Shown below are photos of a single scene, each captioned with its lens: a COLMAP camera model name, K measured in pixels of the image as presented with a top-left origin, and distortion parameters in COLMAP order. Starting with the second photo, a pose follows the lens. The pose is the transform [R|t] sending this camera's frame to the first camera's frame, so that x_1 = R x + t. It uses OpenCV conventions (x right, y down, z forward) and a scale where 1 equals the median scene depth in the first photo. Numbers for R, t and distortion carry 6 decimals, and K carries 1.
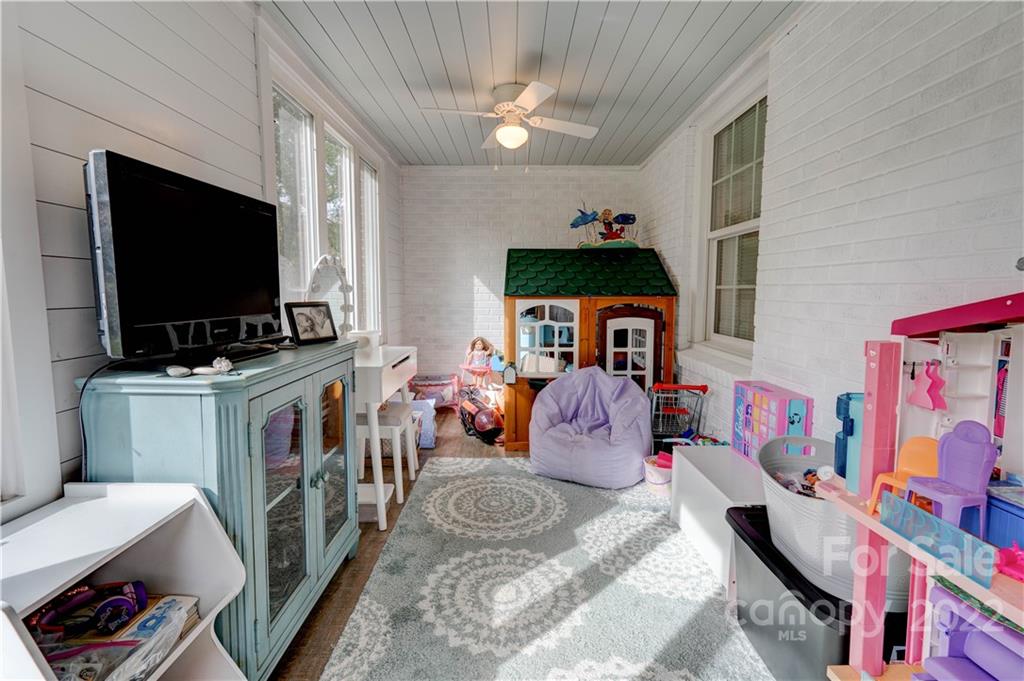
lens RADIAL K [[484.9, 0, 509.2], [0, 484.9, 337.0], [0, 0, 1]] dist [-0.003732, 0.013752]
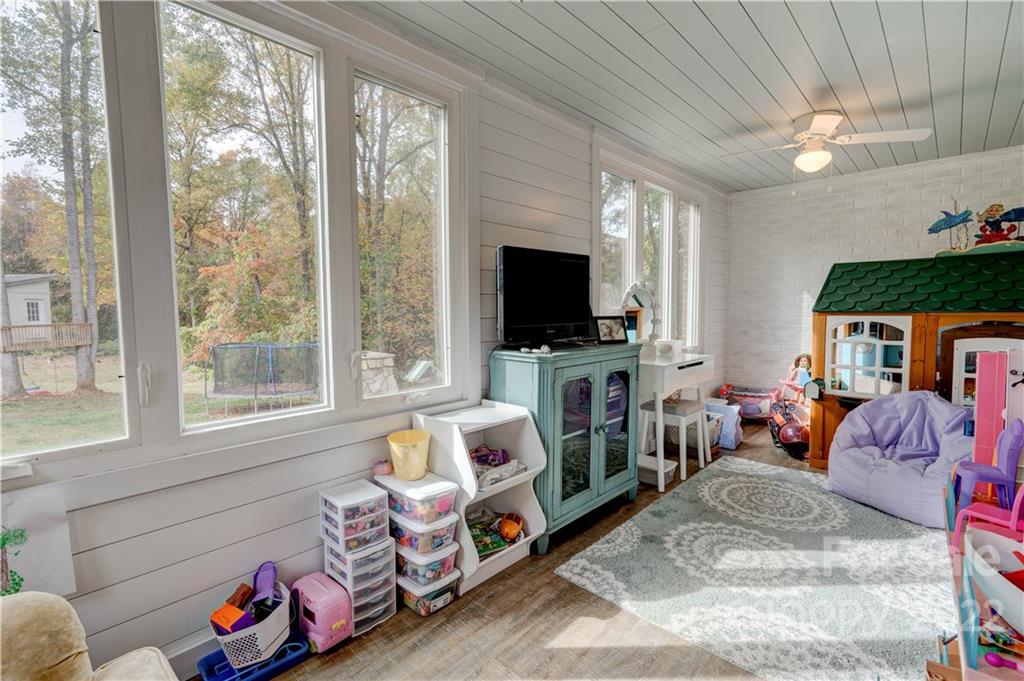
lens RADIAL K [[469.4, 0, 506.4], [0, 469.4, 337.9], [0, 0, 1]] dist [-0.010923, 0.011792]
pose [[0.737130, 0.036814, -0.674748, 0.209262], [-0.056628, 0.998368, -0.007393, 0.015057], [0.673375, 0.043659, 0.738011, -0.175697]]
